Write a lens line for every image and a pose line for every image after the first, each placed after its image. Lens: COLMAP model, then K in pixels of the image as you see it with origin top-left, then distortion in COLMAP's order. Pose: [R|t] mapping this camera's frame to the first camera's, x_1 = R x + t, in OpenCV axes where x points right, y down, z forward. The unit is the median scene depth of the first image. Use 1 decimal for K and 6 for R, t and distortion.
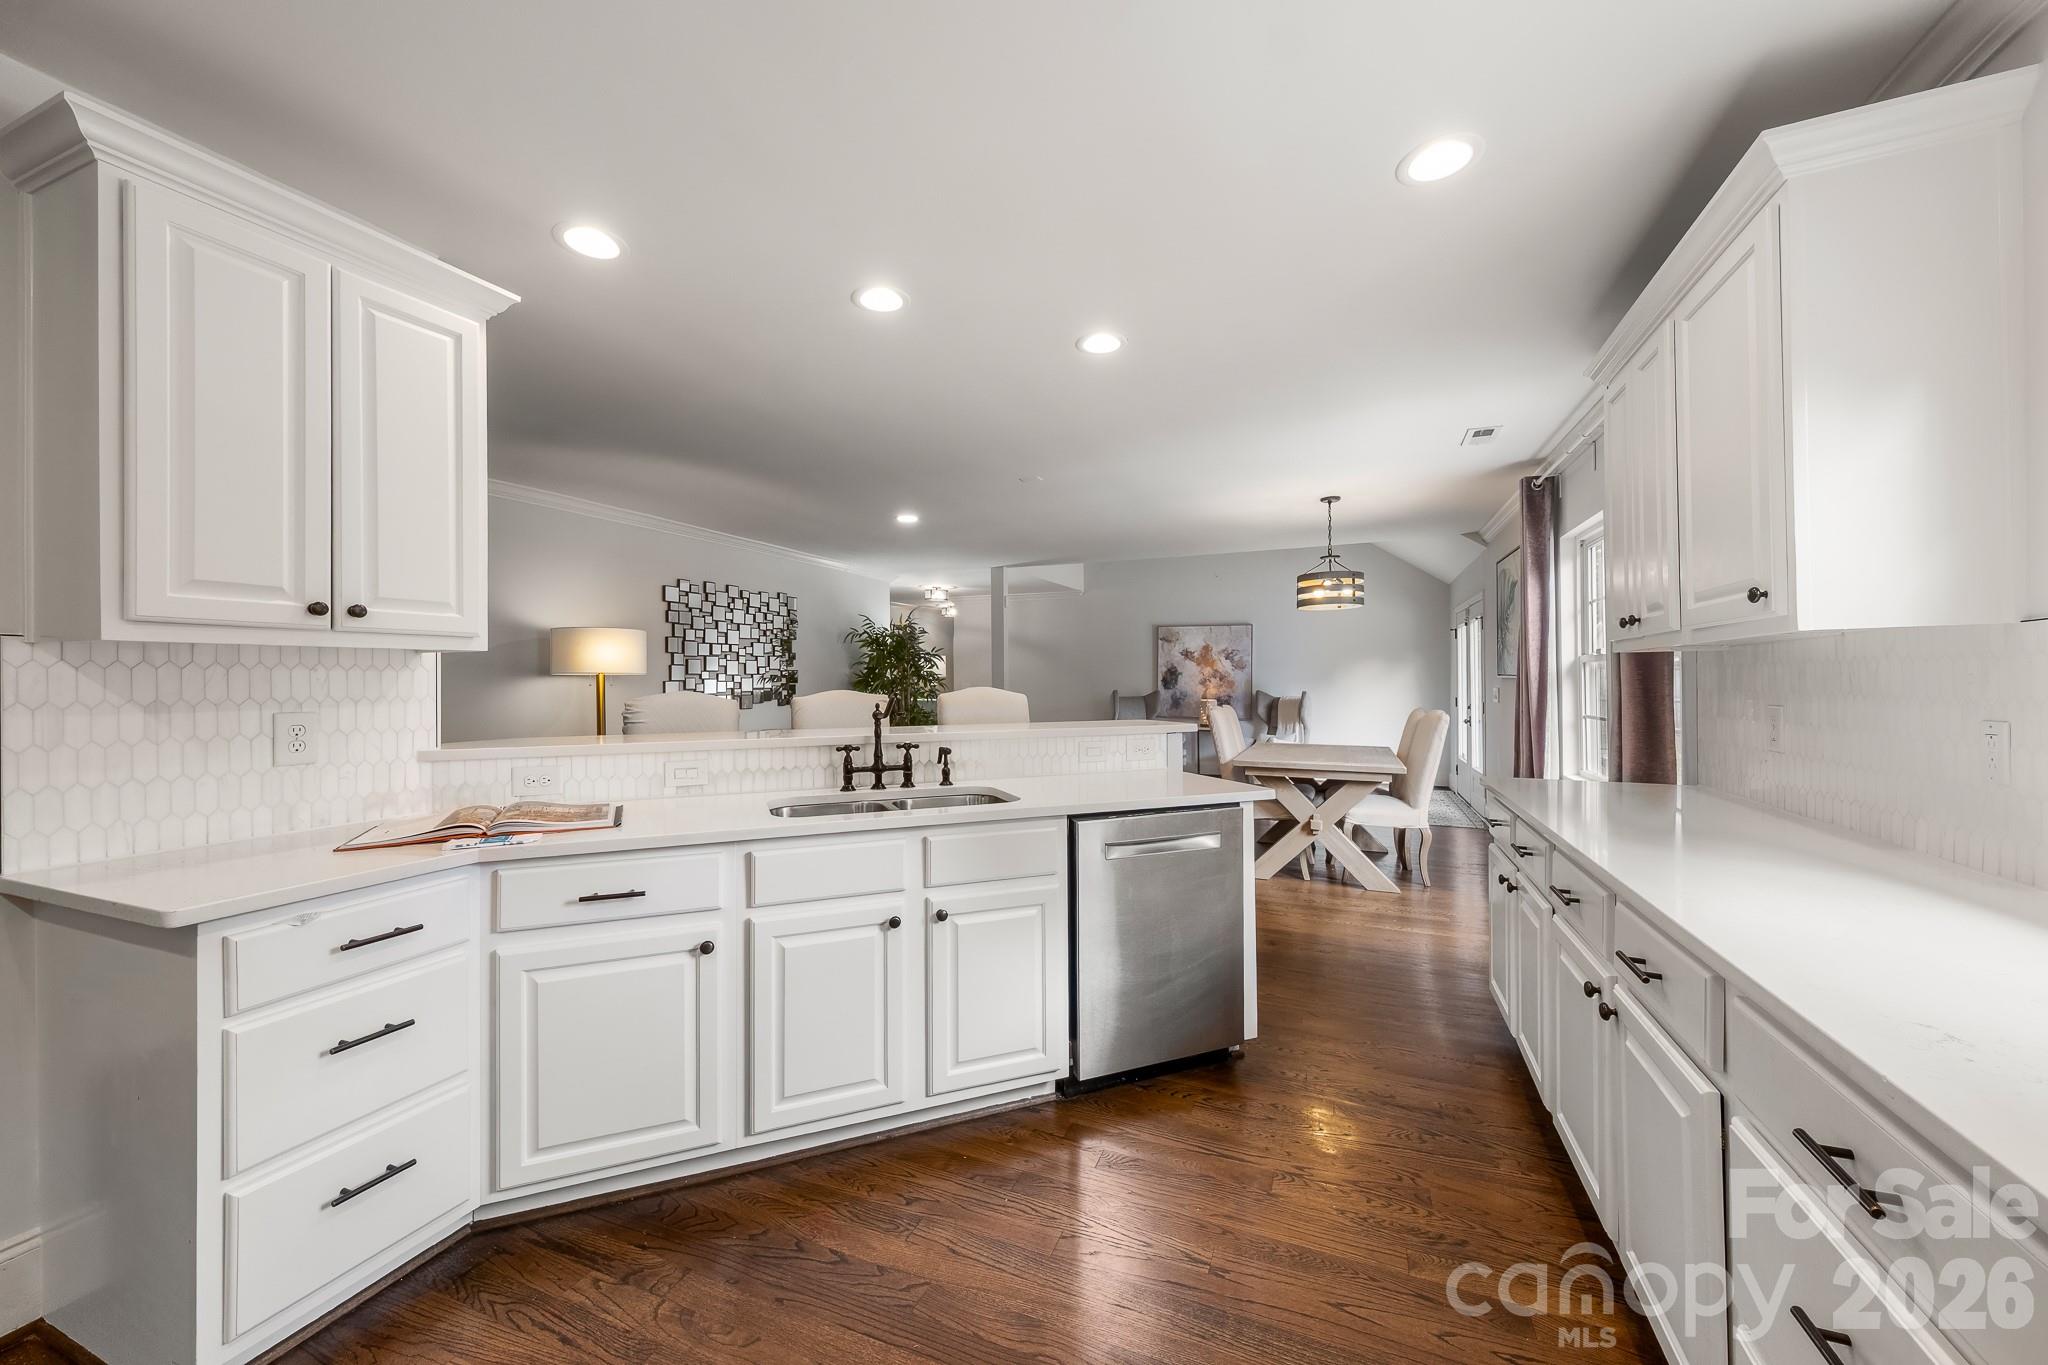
lens RADIAL K [[763.2, 0, 1018.4], [0, 763.2, 679.2], [0, 0, 1]] dist [0.002134, -0.000801]
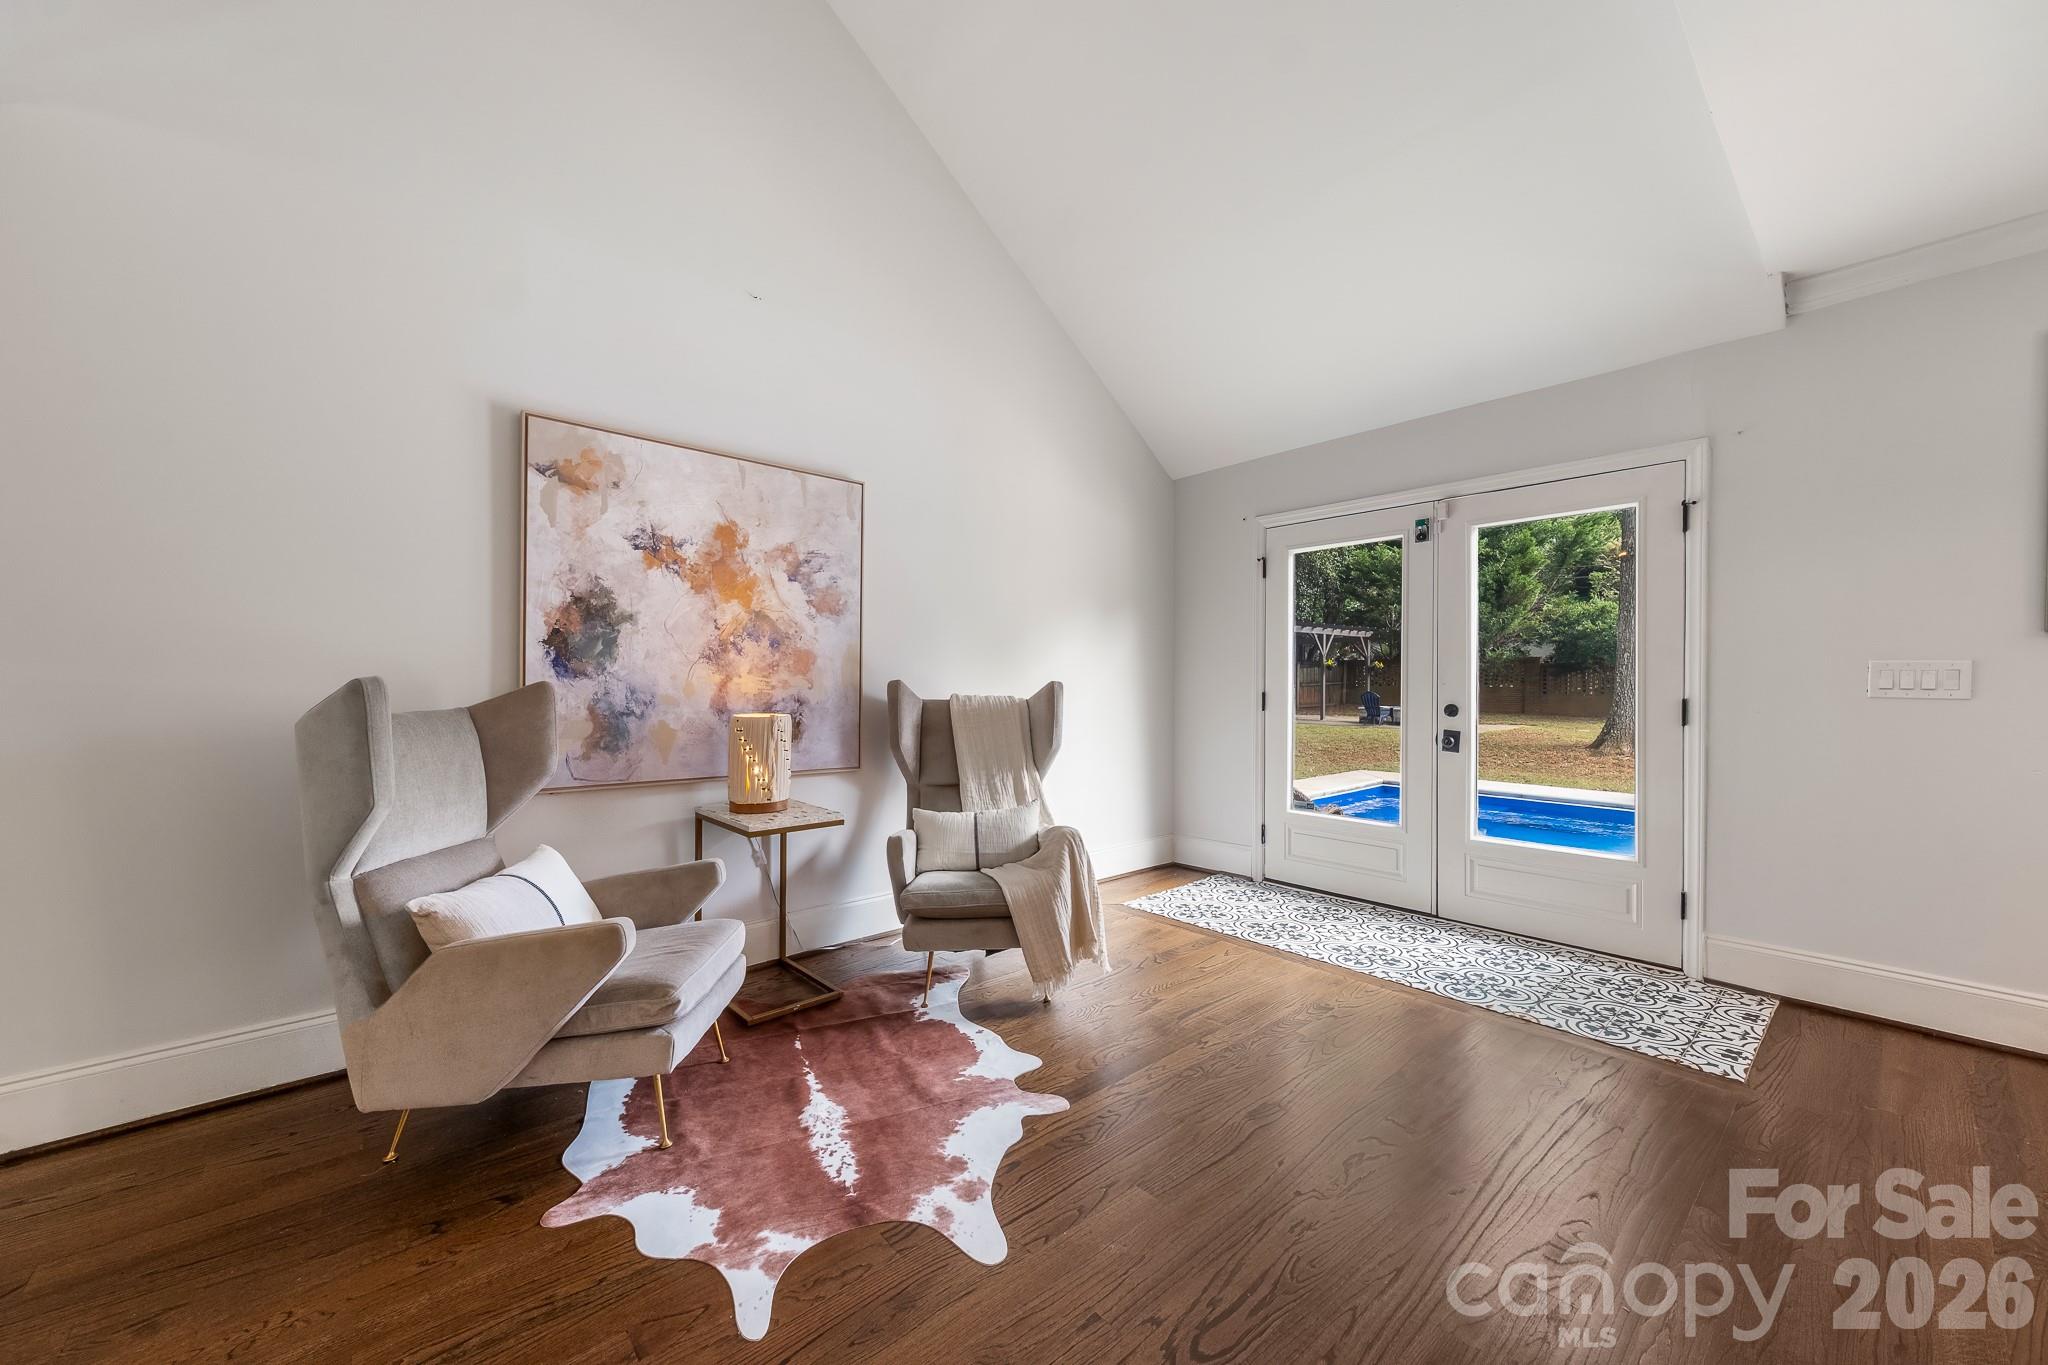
lens RADIAL K [[763.2, 0, 1023.5], [0, 763.2, 685.8], [0, 0, 1]] dist [0.002134, -0.000801]
pose [[0.434490, -0.005291, 0.900661, 0.038905], [-0.002205, 0.999974, 0.006938, 0.015260], [-0.900674, -0.005001, 0.434467, 0.842177]]
